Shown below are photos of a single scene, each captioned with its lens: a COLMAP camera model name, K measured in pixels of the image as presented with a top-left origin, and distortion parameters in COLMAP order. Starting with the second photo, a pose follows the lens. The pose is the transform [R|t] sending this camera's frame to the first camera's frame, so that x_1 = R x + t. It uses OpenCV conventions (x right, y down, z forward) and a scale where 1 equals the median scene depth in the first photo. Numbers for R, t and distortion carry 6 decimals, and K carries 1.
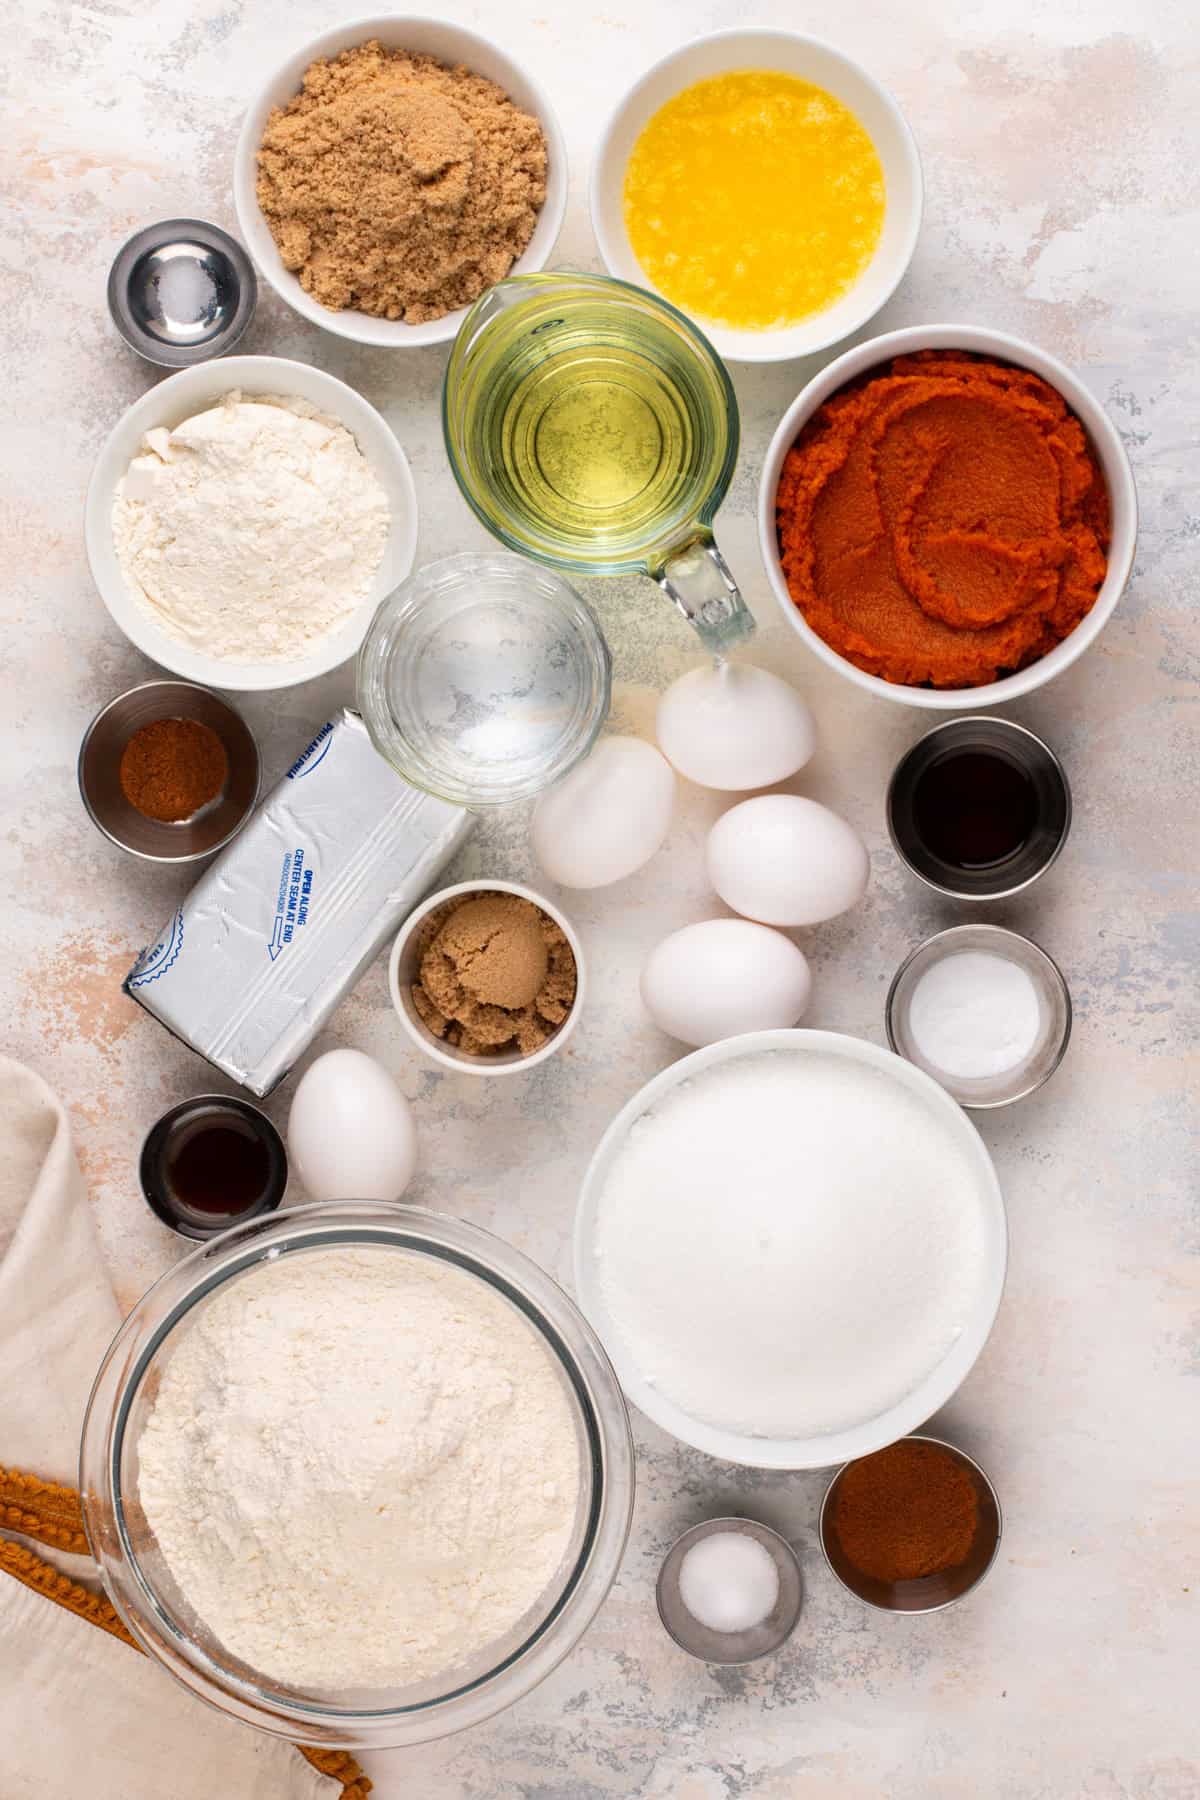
lens RADIAL K [[10152.9, 0, 600.8], [0, 10152.9, 902.1], [0, 0, 1]] dist [-1.129896, 0.000000]
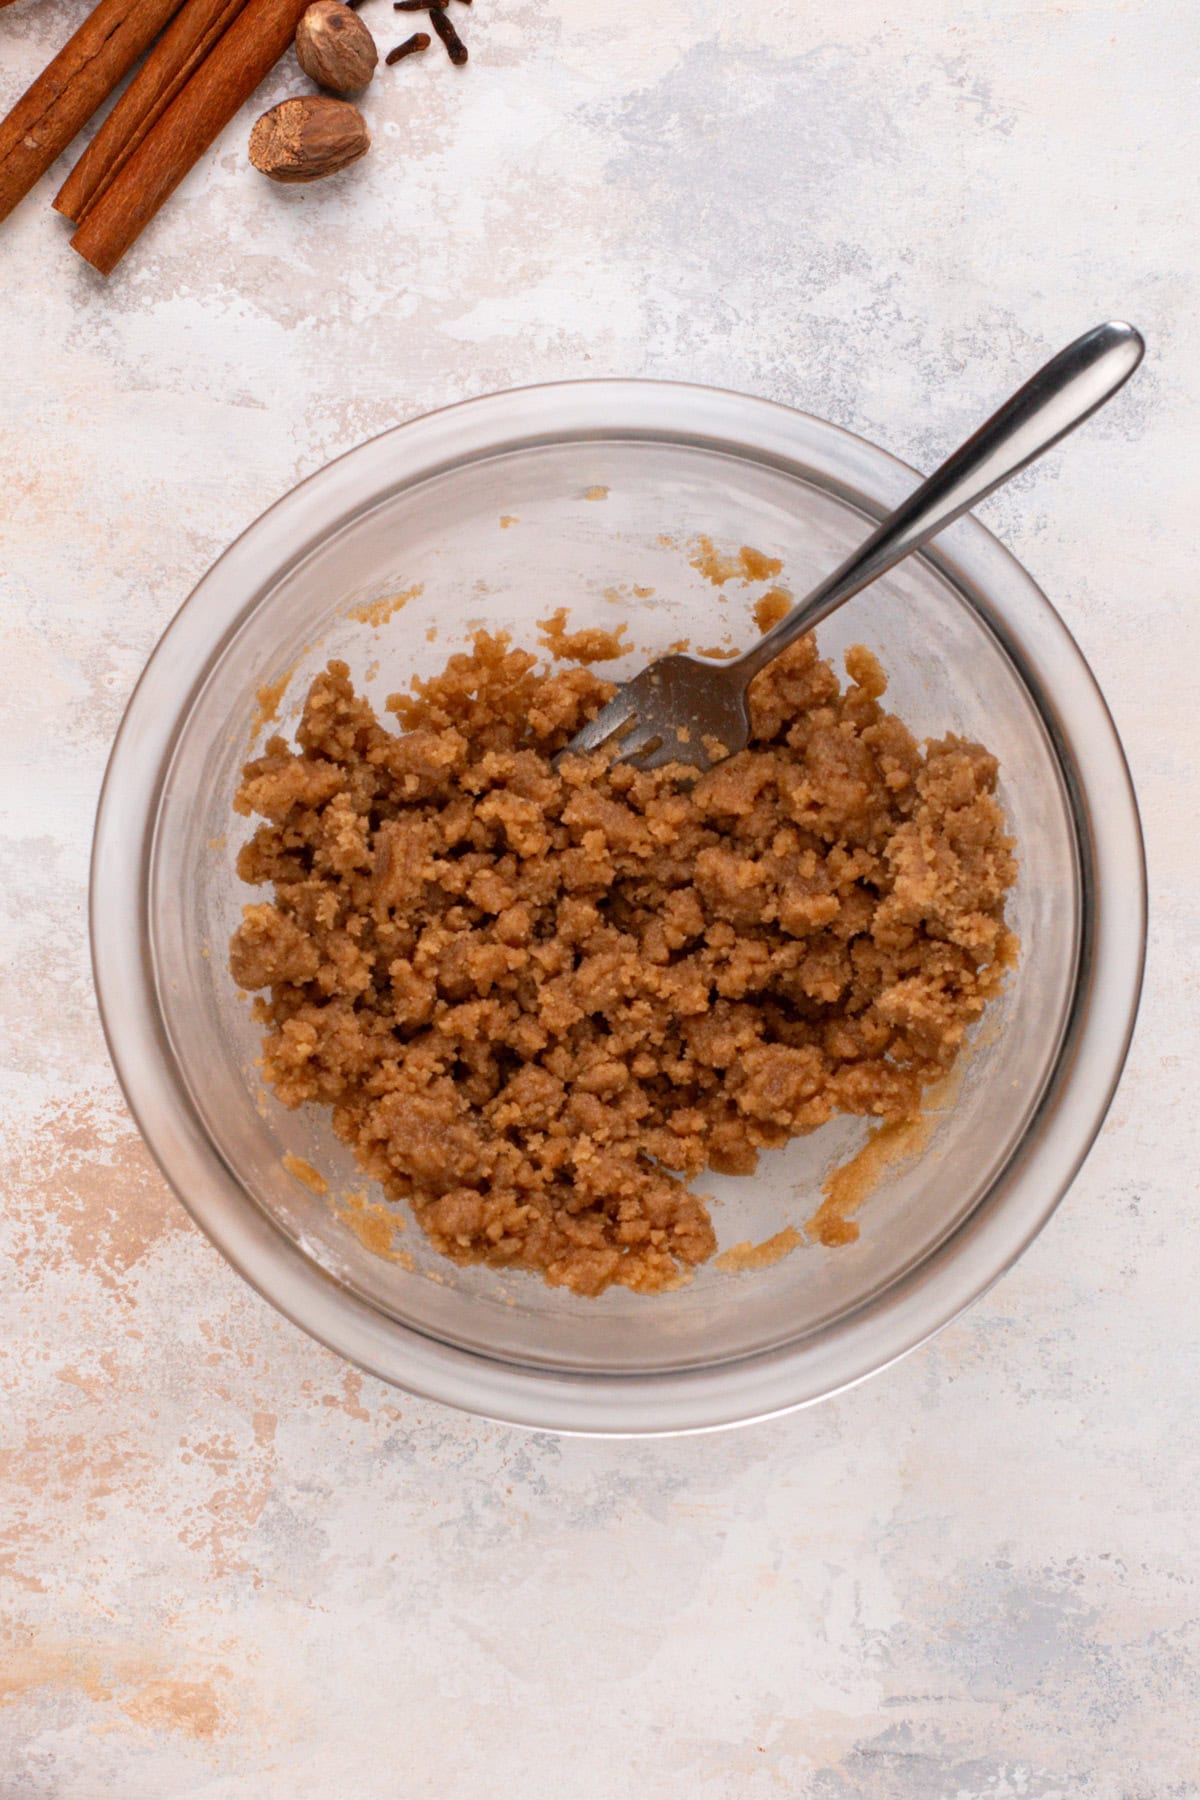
lens RADIAL K [[10152.9, 0, 599.6], [0, 10152.9, 892.5], [0, 0, 1]] dist [-1.129896, 0.000000]
pose [[0.999529, -0.005617, -0.030176, 0.000929], [0.005541, 0.999981, -0.002584, -0.008128], [0.030190, 0.002415, 0.999541, 0.365902]]
